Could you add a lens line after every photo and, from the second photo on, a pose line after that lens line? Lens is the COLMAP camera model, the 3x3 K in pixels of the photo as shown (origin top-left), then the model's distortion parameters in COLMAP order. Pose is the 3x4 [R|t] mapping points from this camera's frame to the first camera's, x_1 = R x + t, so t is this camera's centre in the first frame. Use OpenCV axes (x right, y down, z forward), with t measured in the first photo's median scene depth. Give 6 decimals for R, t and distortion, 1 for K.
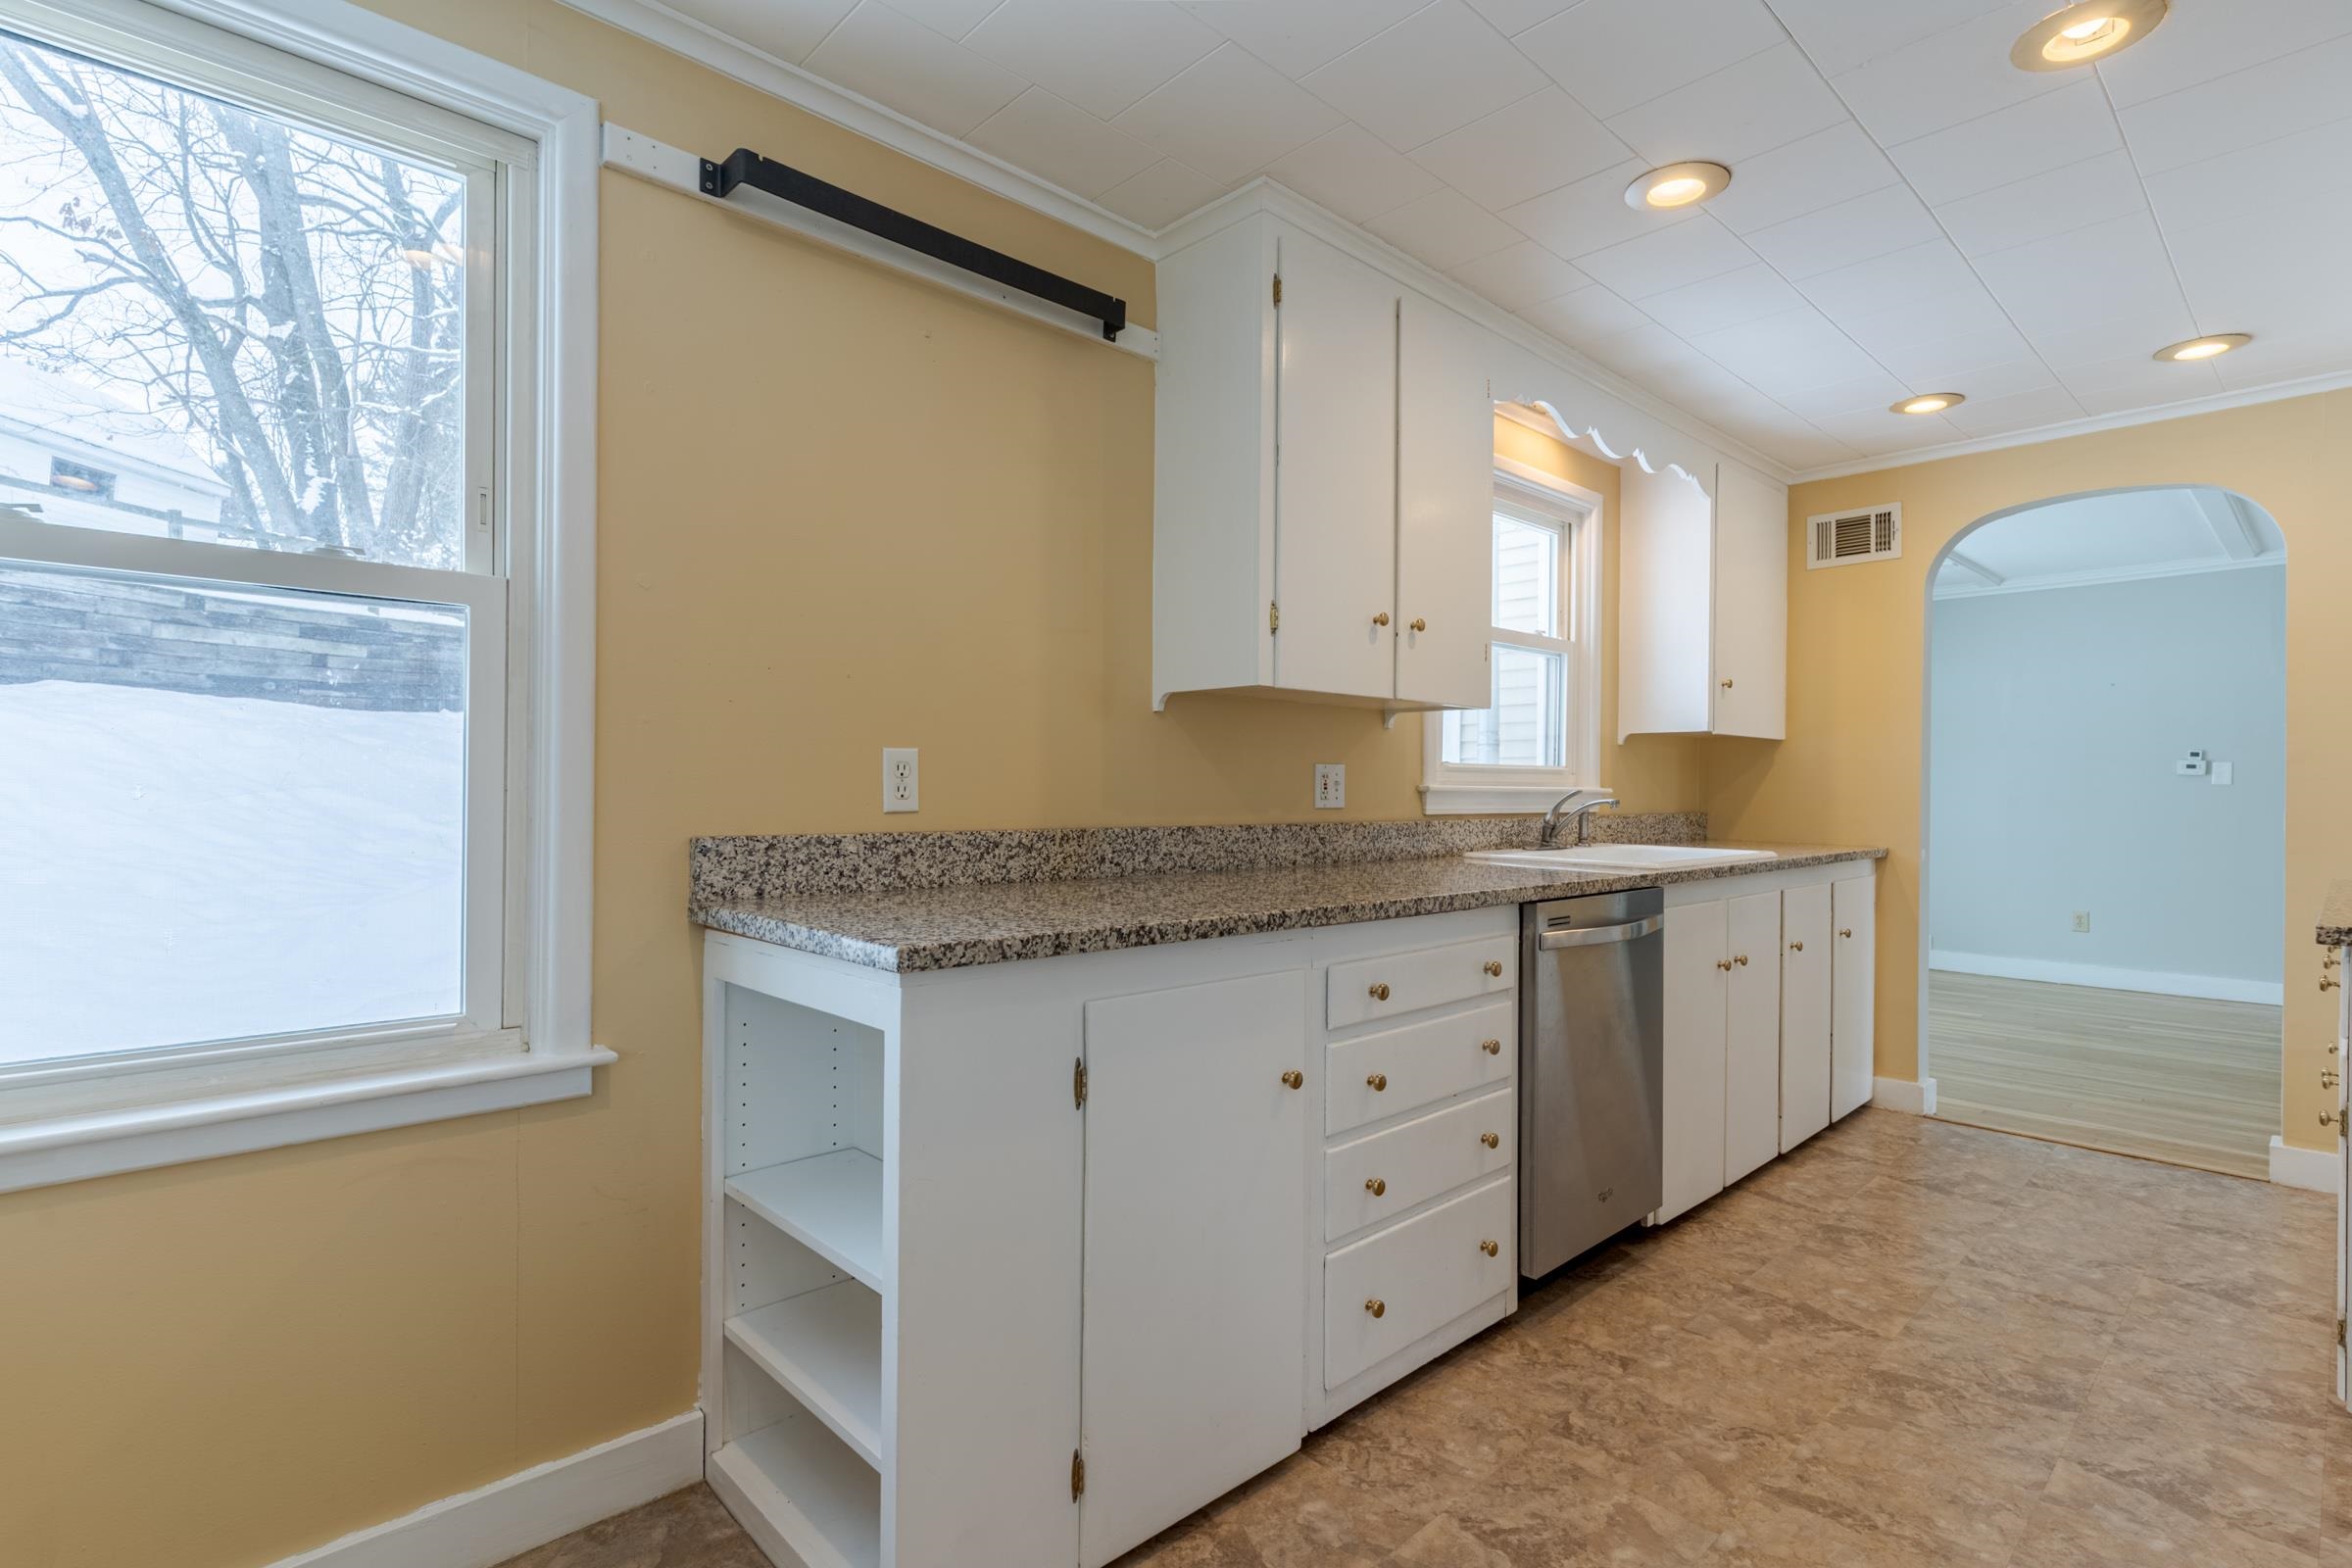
lens RADIAL K [[1126.6, 0, 1175.0], [0, 1126.6, 789.2], [0, 0, 1]] dist [0.004973, -0.001081]
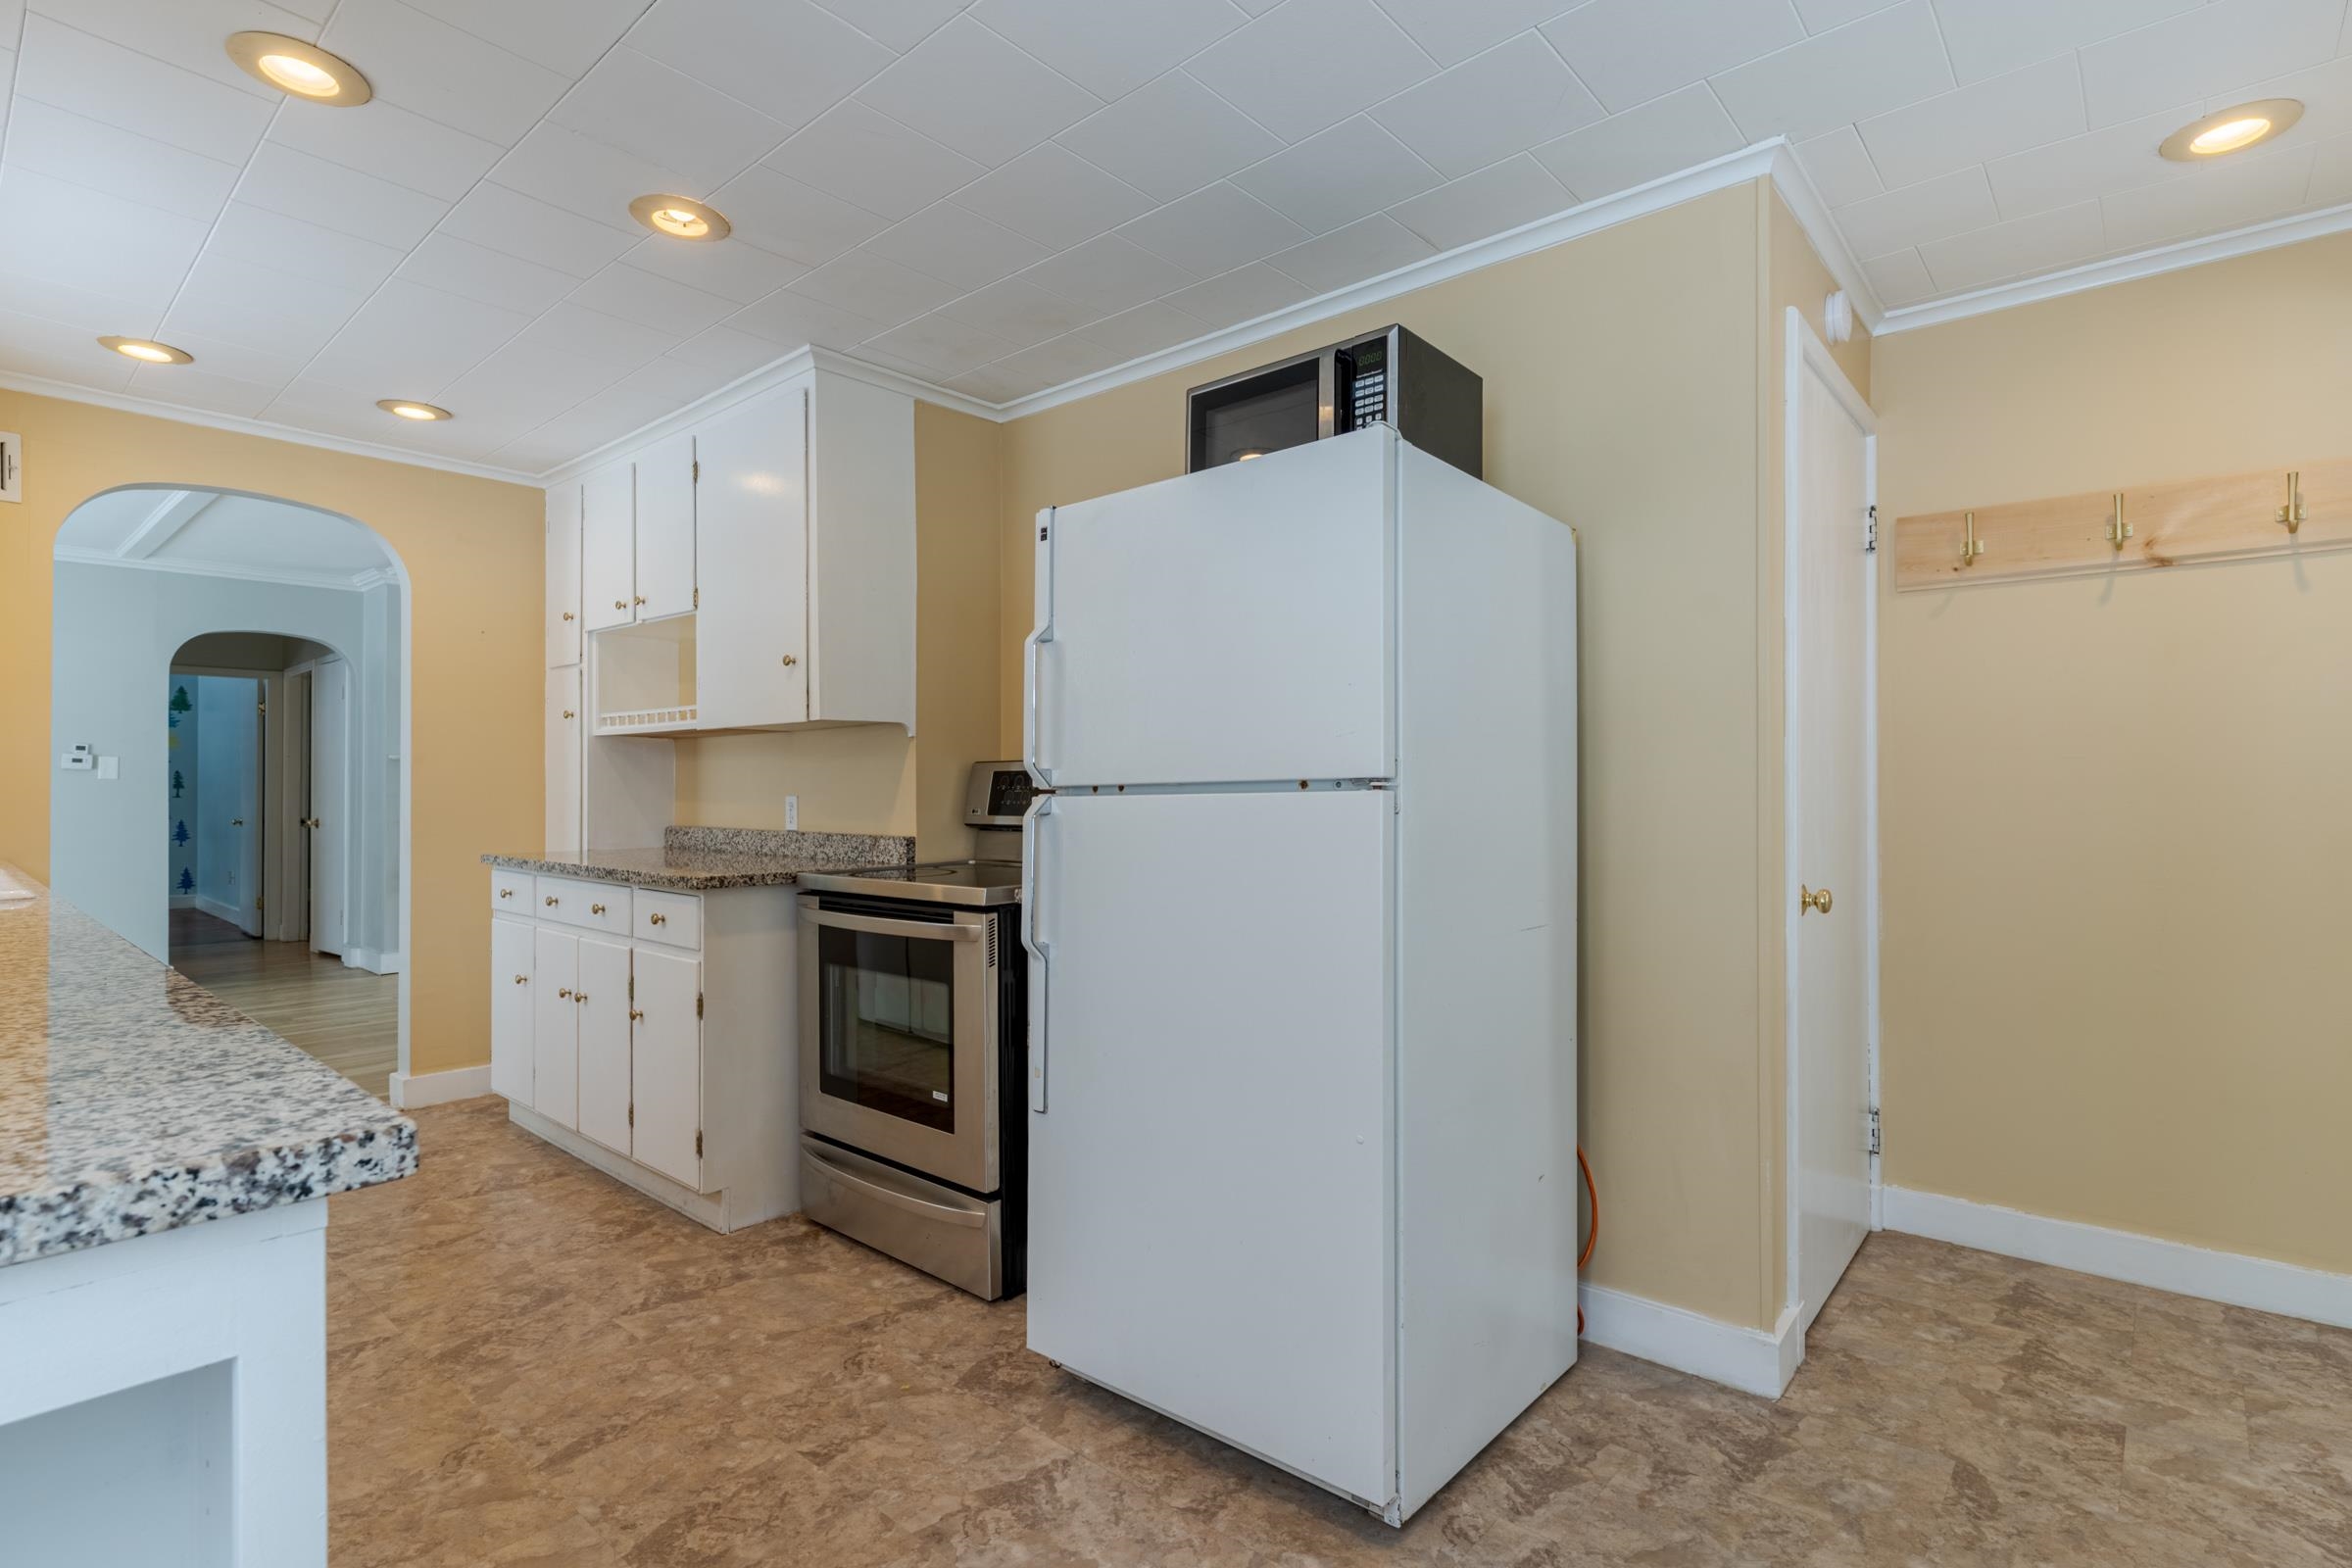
lens RADIAL K [[1122.8, 0, 1182.3], [0, 1122.8, 802.4], [0, 0, 1]] dist [-0.000660, -0.000521]
pose [[-0.097705, -0.015419, 0.995096, -0.399211], [-0.002371, 0.999881, 0.015260, -0.002621], [-0.995213, -0.000869, -0.097730, 0.384052]]
